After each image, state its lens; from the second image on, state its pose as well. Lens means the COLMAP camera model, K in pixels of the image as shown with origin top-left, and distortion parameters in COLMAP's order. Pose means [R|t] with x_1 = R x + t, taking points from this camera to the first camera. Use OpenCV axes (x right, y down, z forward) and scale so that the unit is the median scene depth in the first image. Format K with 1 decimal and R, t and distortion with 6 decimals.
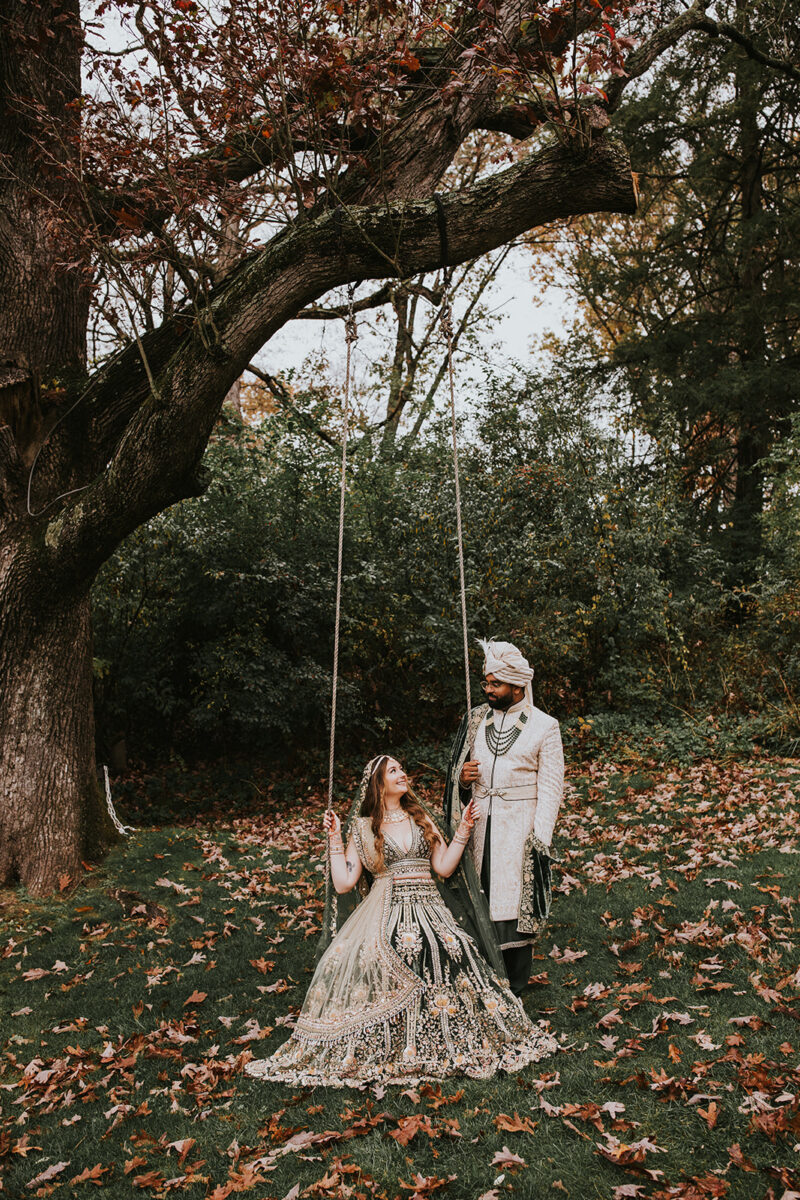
lens RADIAL K [[1159.8, 0, 400.0], [0, 1159.8, 600.0], [0, 0, 1]] dist [-0.007333, -0.007661]
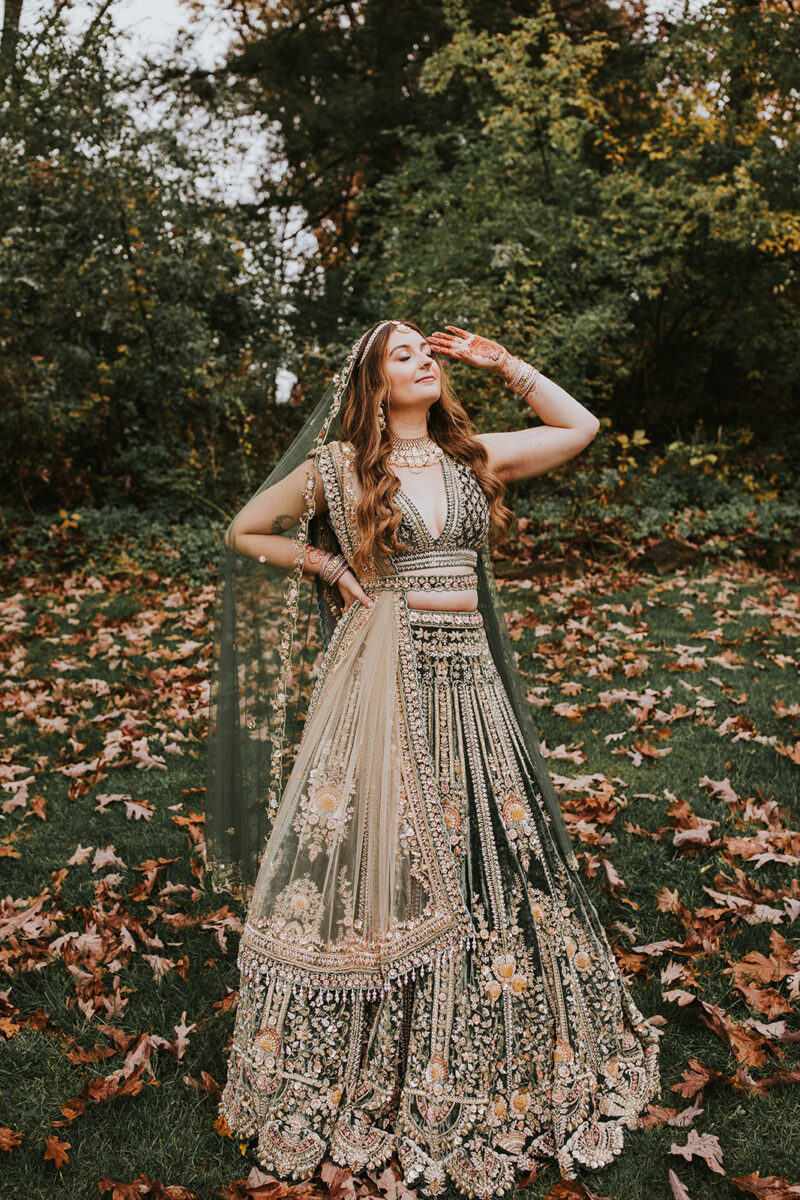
lens RADIAL K [[1159.8, 0, 400.0], [0, 1159.8, 600.0], [0, 0, 1]] dist [-0.007333, -0.007661]
pose [[0.958604, 0.017327, 0.284215, 0.170280], [-0.067287, 0.983662, 0.166979, 0.026220], [-0.276678, -0.179190, 0.944108, 0.301468]]
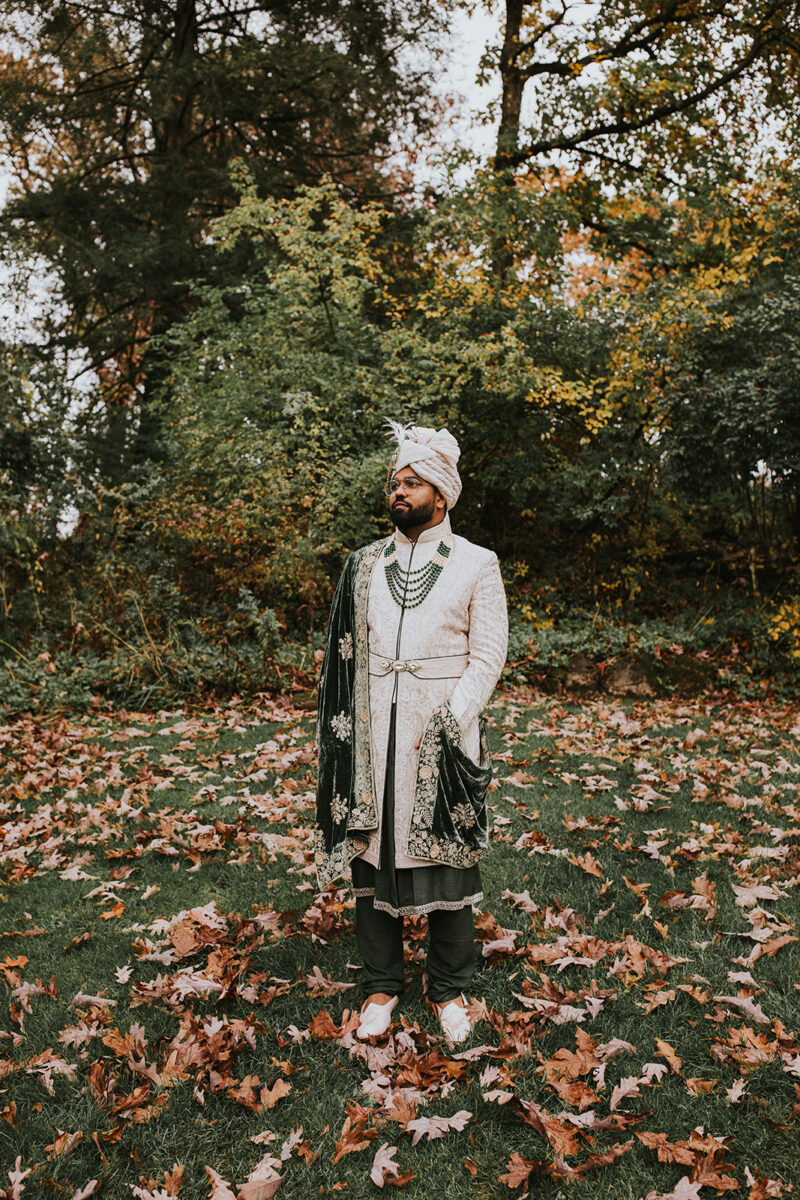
lens RADIAL K [[1157.0, 0, 400.0], [0, 1157.0, 600.0], [0, 0, 1]] dist [-0.006785, 0.003999]
pose [[0.890604, 0.036831, 0.453286, 0.152964], [-0.063112, 0.997080, 0.042984, 0.023474], [-0.450379, -0.066890, 0.890328, 0.283515]]
